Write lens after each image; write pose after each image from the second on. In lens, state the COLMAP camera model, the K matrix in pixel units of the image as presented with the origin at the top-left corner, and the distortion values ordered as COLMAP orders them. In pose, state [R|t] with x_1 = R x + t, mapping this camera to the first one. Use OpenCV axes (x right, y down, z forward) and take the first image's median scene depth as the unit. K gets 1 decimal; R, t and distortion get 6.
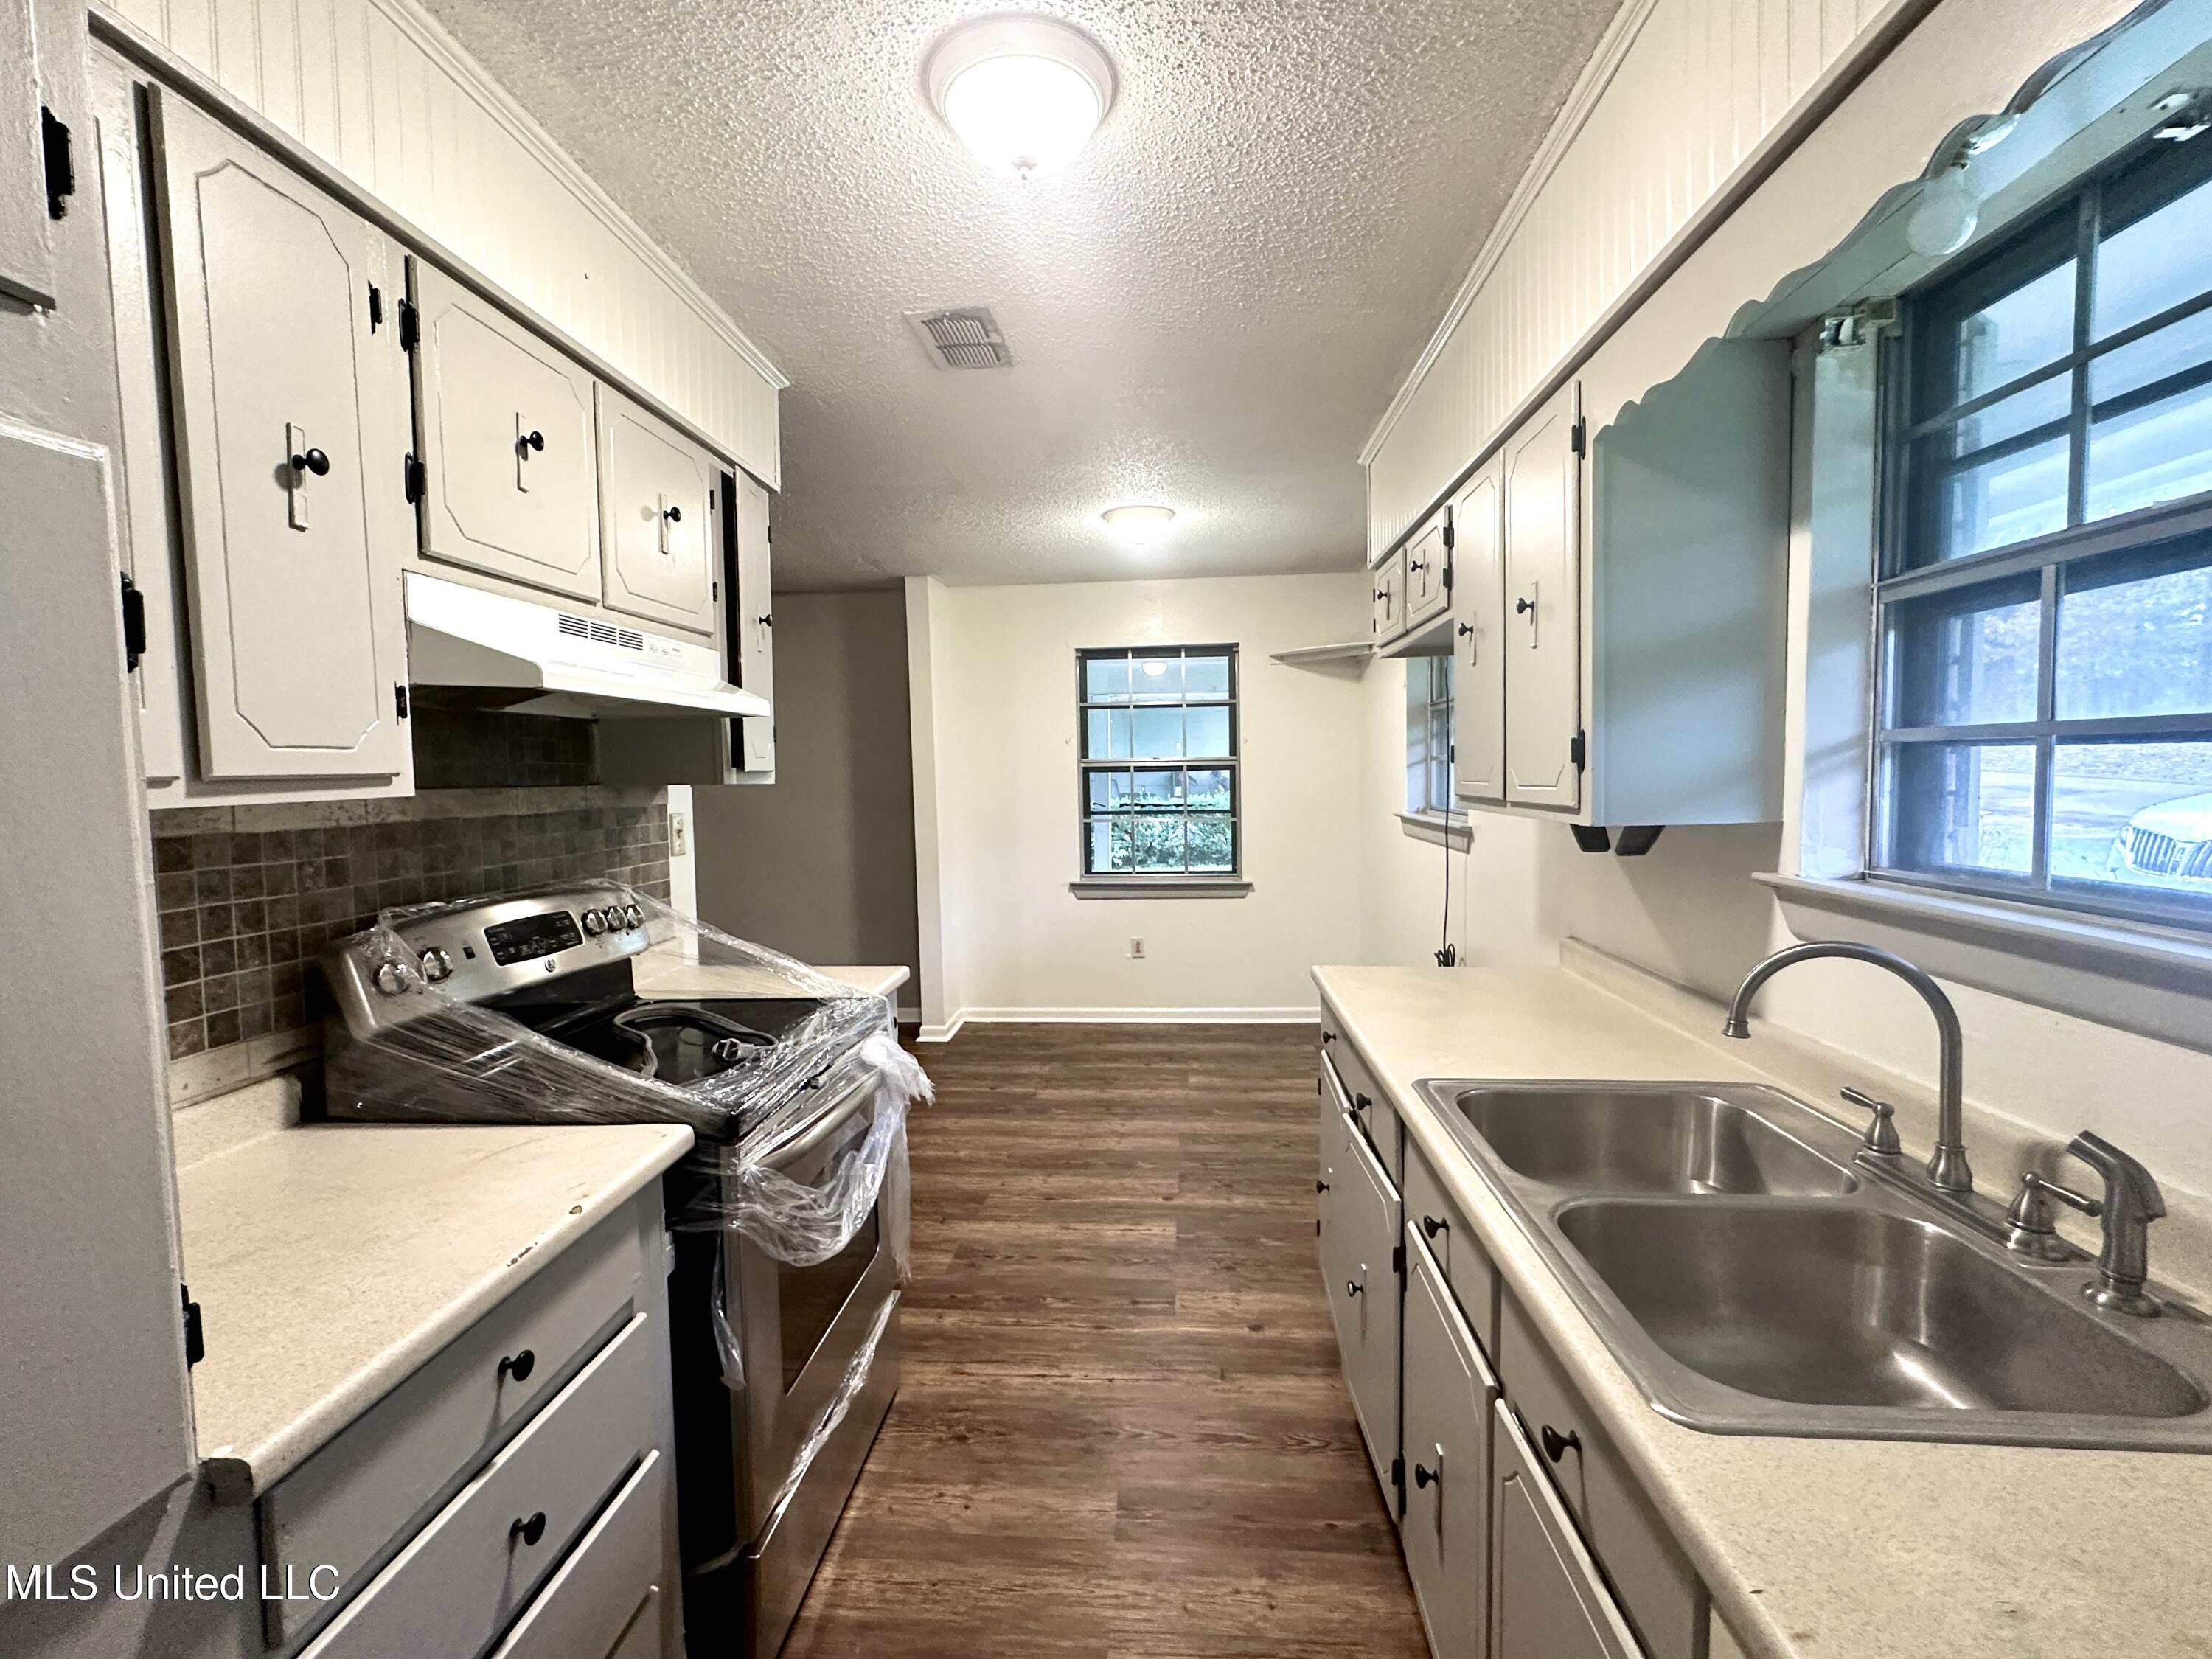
lens RADIAL K [[961.8, 0, 1102.5], [0, 961.8, 825.4], [0, 0, 1]] dist [-0.000166, 0.000014]
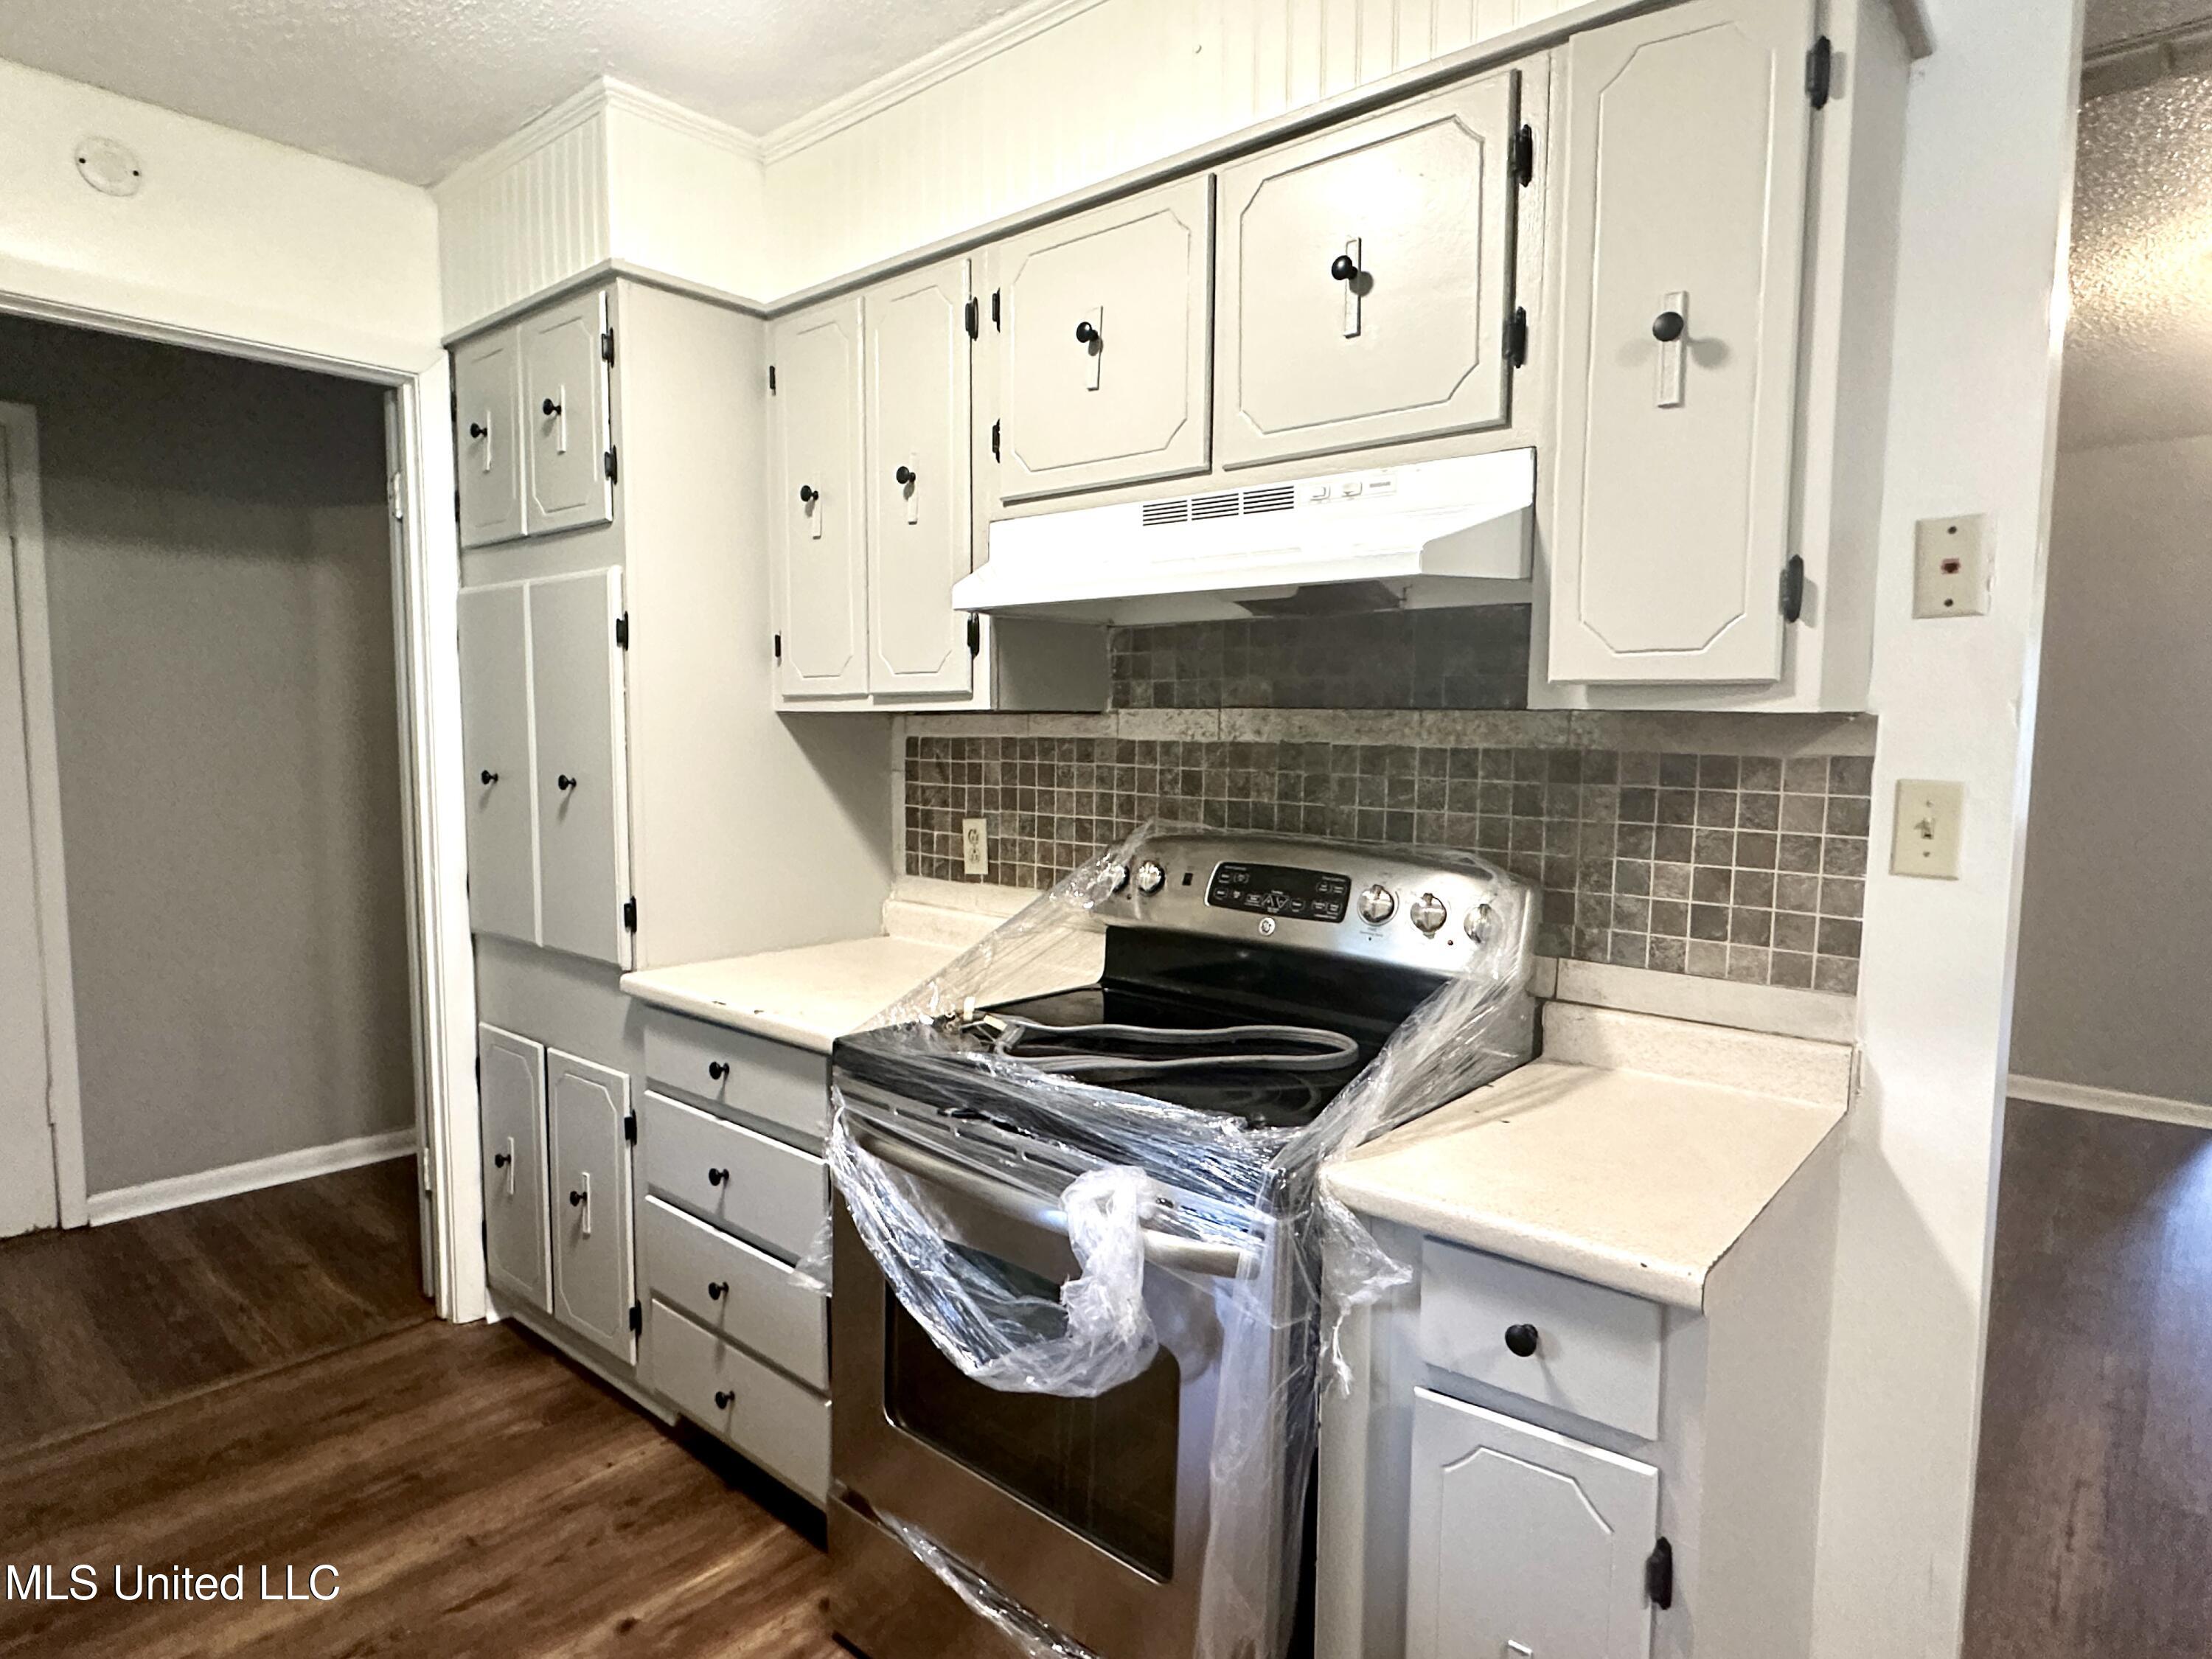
lens RADIAL K [[1238.4, 0, 1105.7], [0, 1238.4, 840.5], [0, 0, 1]] dist [0.000822, 0.000060]
pose [[-0.592129, 0.088479, -0.800971, 0.369708], [-0.045992, 0.988623, 0.143208, -0.077659], [0.804529, 0.121635, -0.581324, 1.621901]]
